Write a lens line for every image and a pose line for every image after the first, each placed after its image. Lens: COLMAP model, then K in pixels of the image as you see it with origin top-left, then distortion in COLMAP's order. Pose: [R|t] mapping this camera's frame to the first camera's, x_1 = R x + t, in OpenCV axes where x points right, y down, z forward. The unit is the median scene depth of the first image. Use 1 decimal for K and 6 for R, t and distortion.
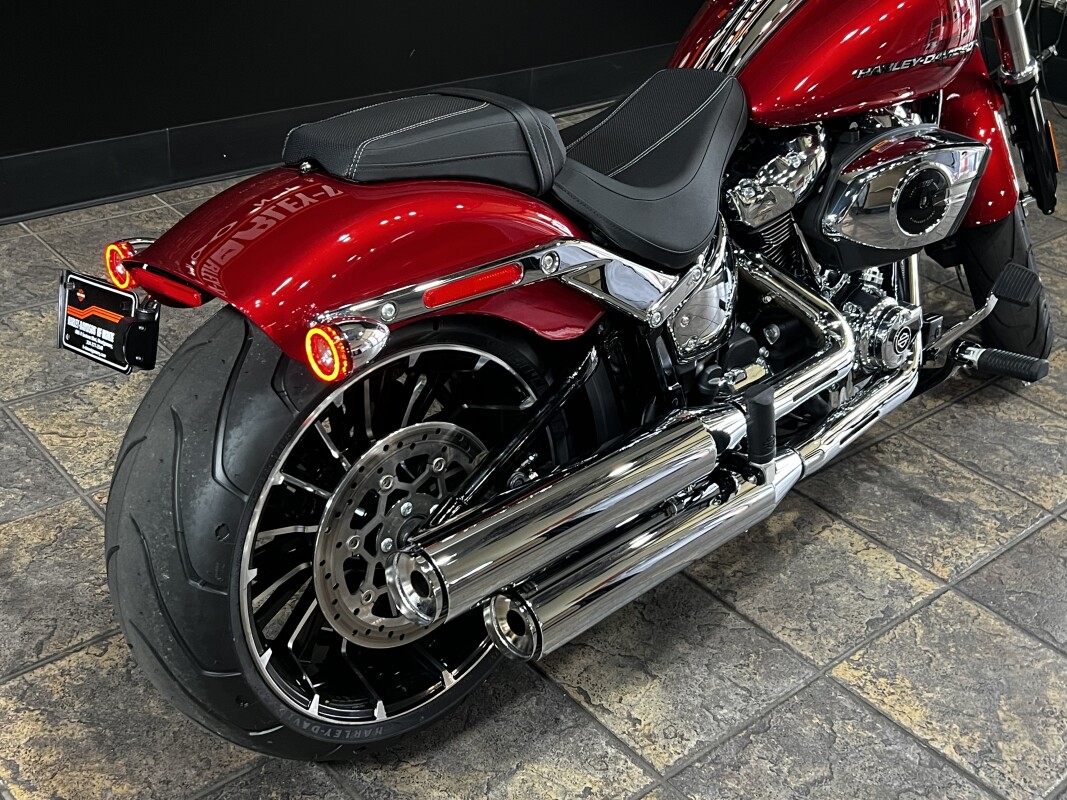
lens RADIAL K [[1266.5, 0, 533.5], [0, 1266.5, 400.0], [0, 0, 1]] dist [0.019889, -0.004719]
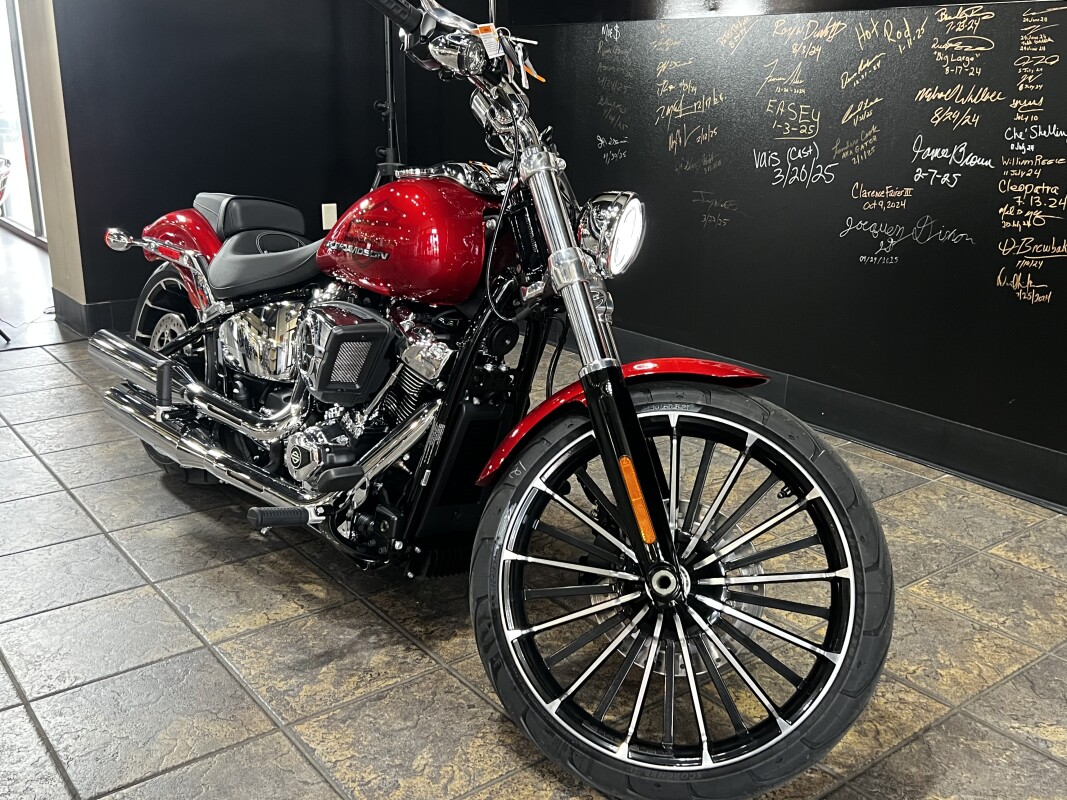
lens RADIAL K [[1015.7, 0, 531.0], [0, 1015.7, 429.2], [0, 0, 1]] dist [-0.003262, -0.018454]
pose [[-0.050525, 0.246851, -0.967736, 1.334813], [-0.529750, 0.814804, 0.235499, -0.463131], [0.846648, 0.524556, 0.089601, 1.179510]]
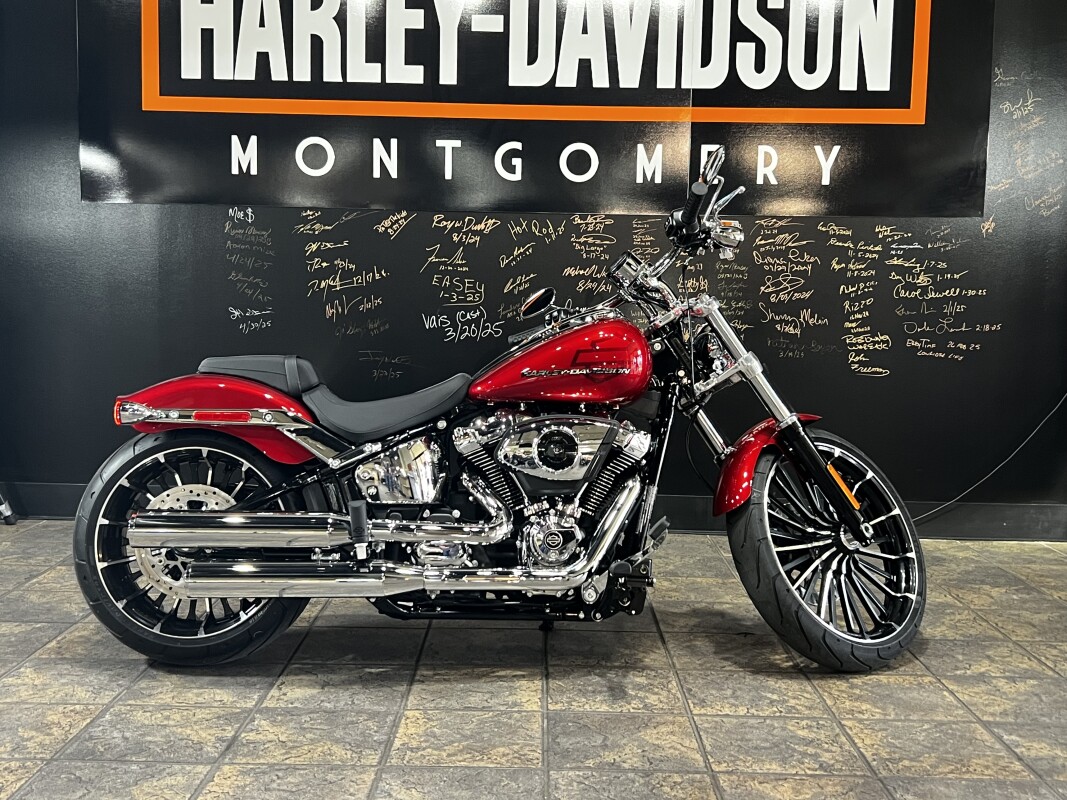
lens RADIAL K [[1190.7, 0, 533.5], [0, 1190.7, 400.0], [0, 0, 1]] dist [0.063641, -0.031823]
pose [[0.753170, -0.001767, -0.657824, 1.333329], [-0.305723, 0.884500, -0.352411, 0.348368], [0.582467, 0.466537, 0.665639, -0.076675]]
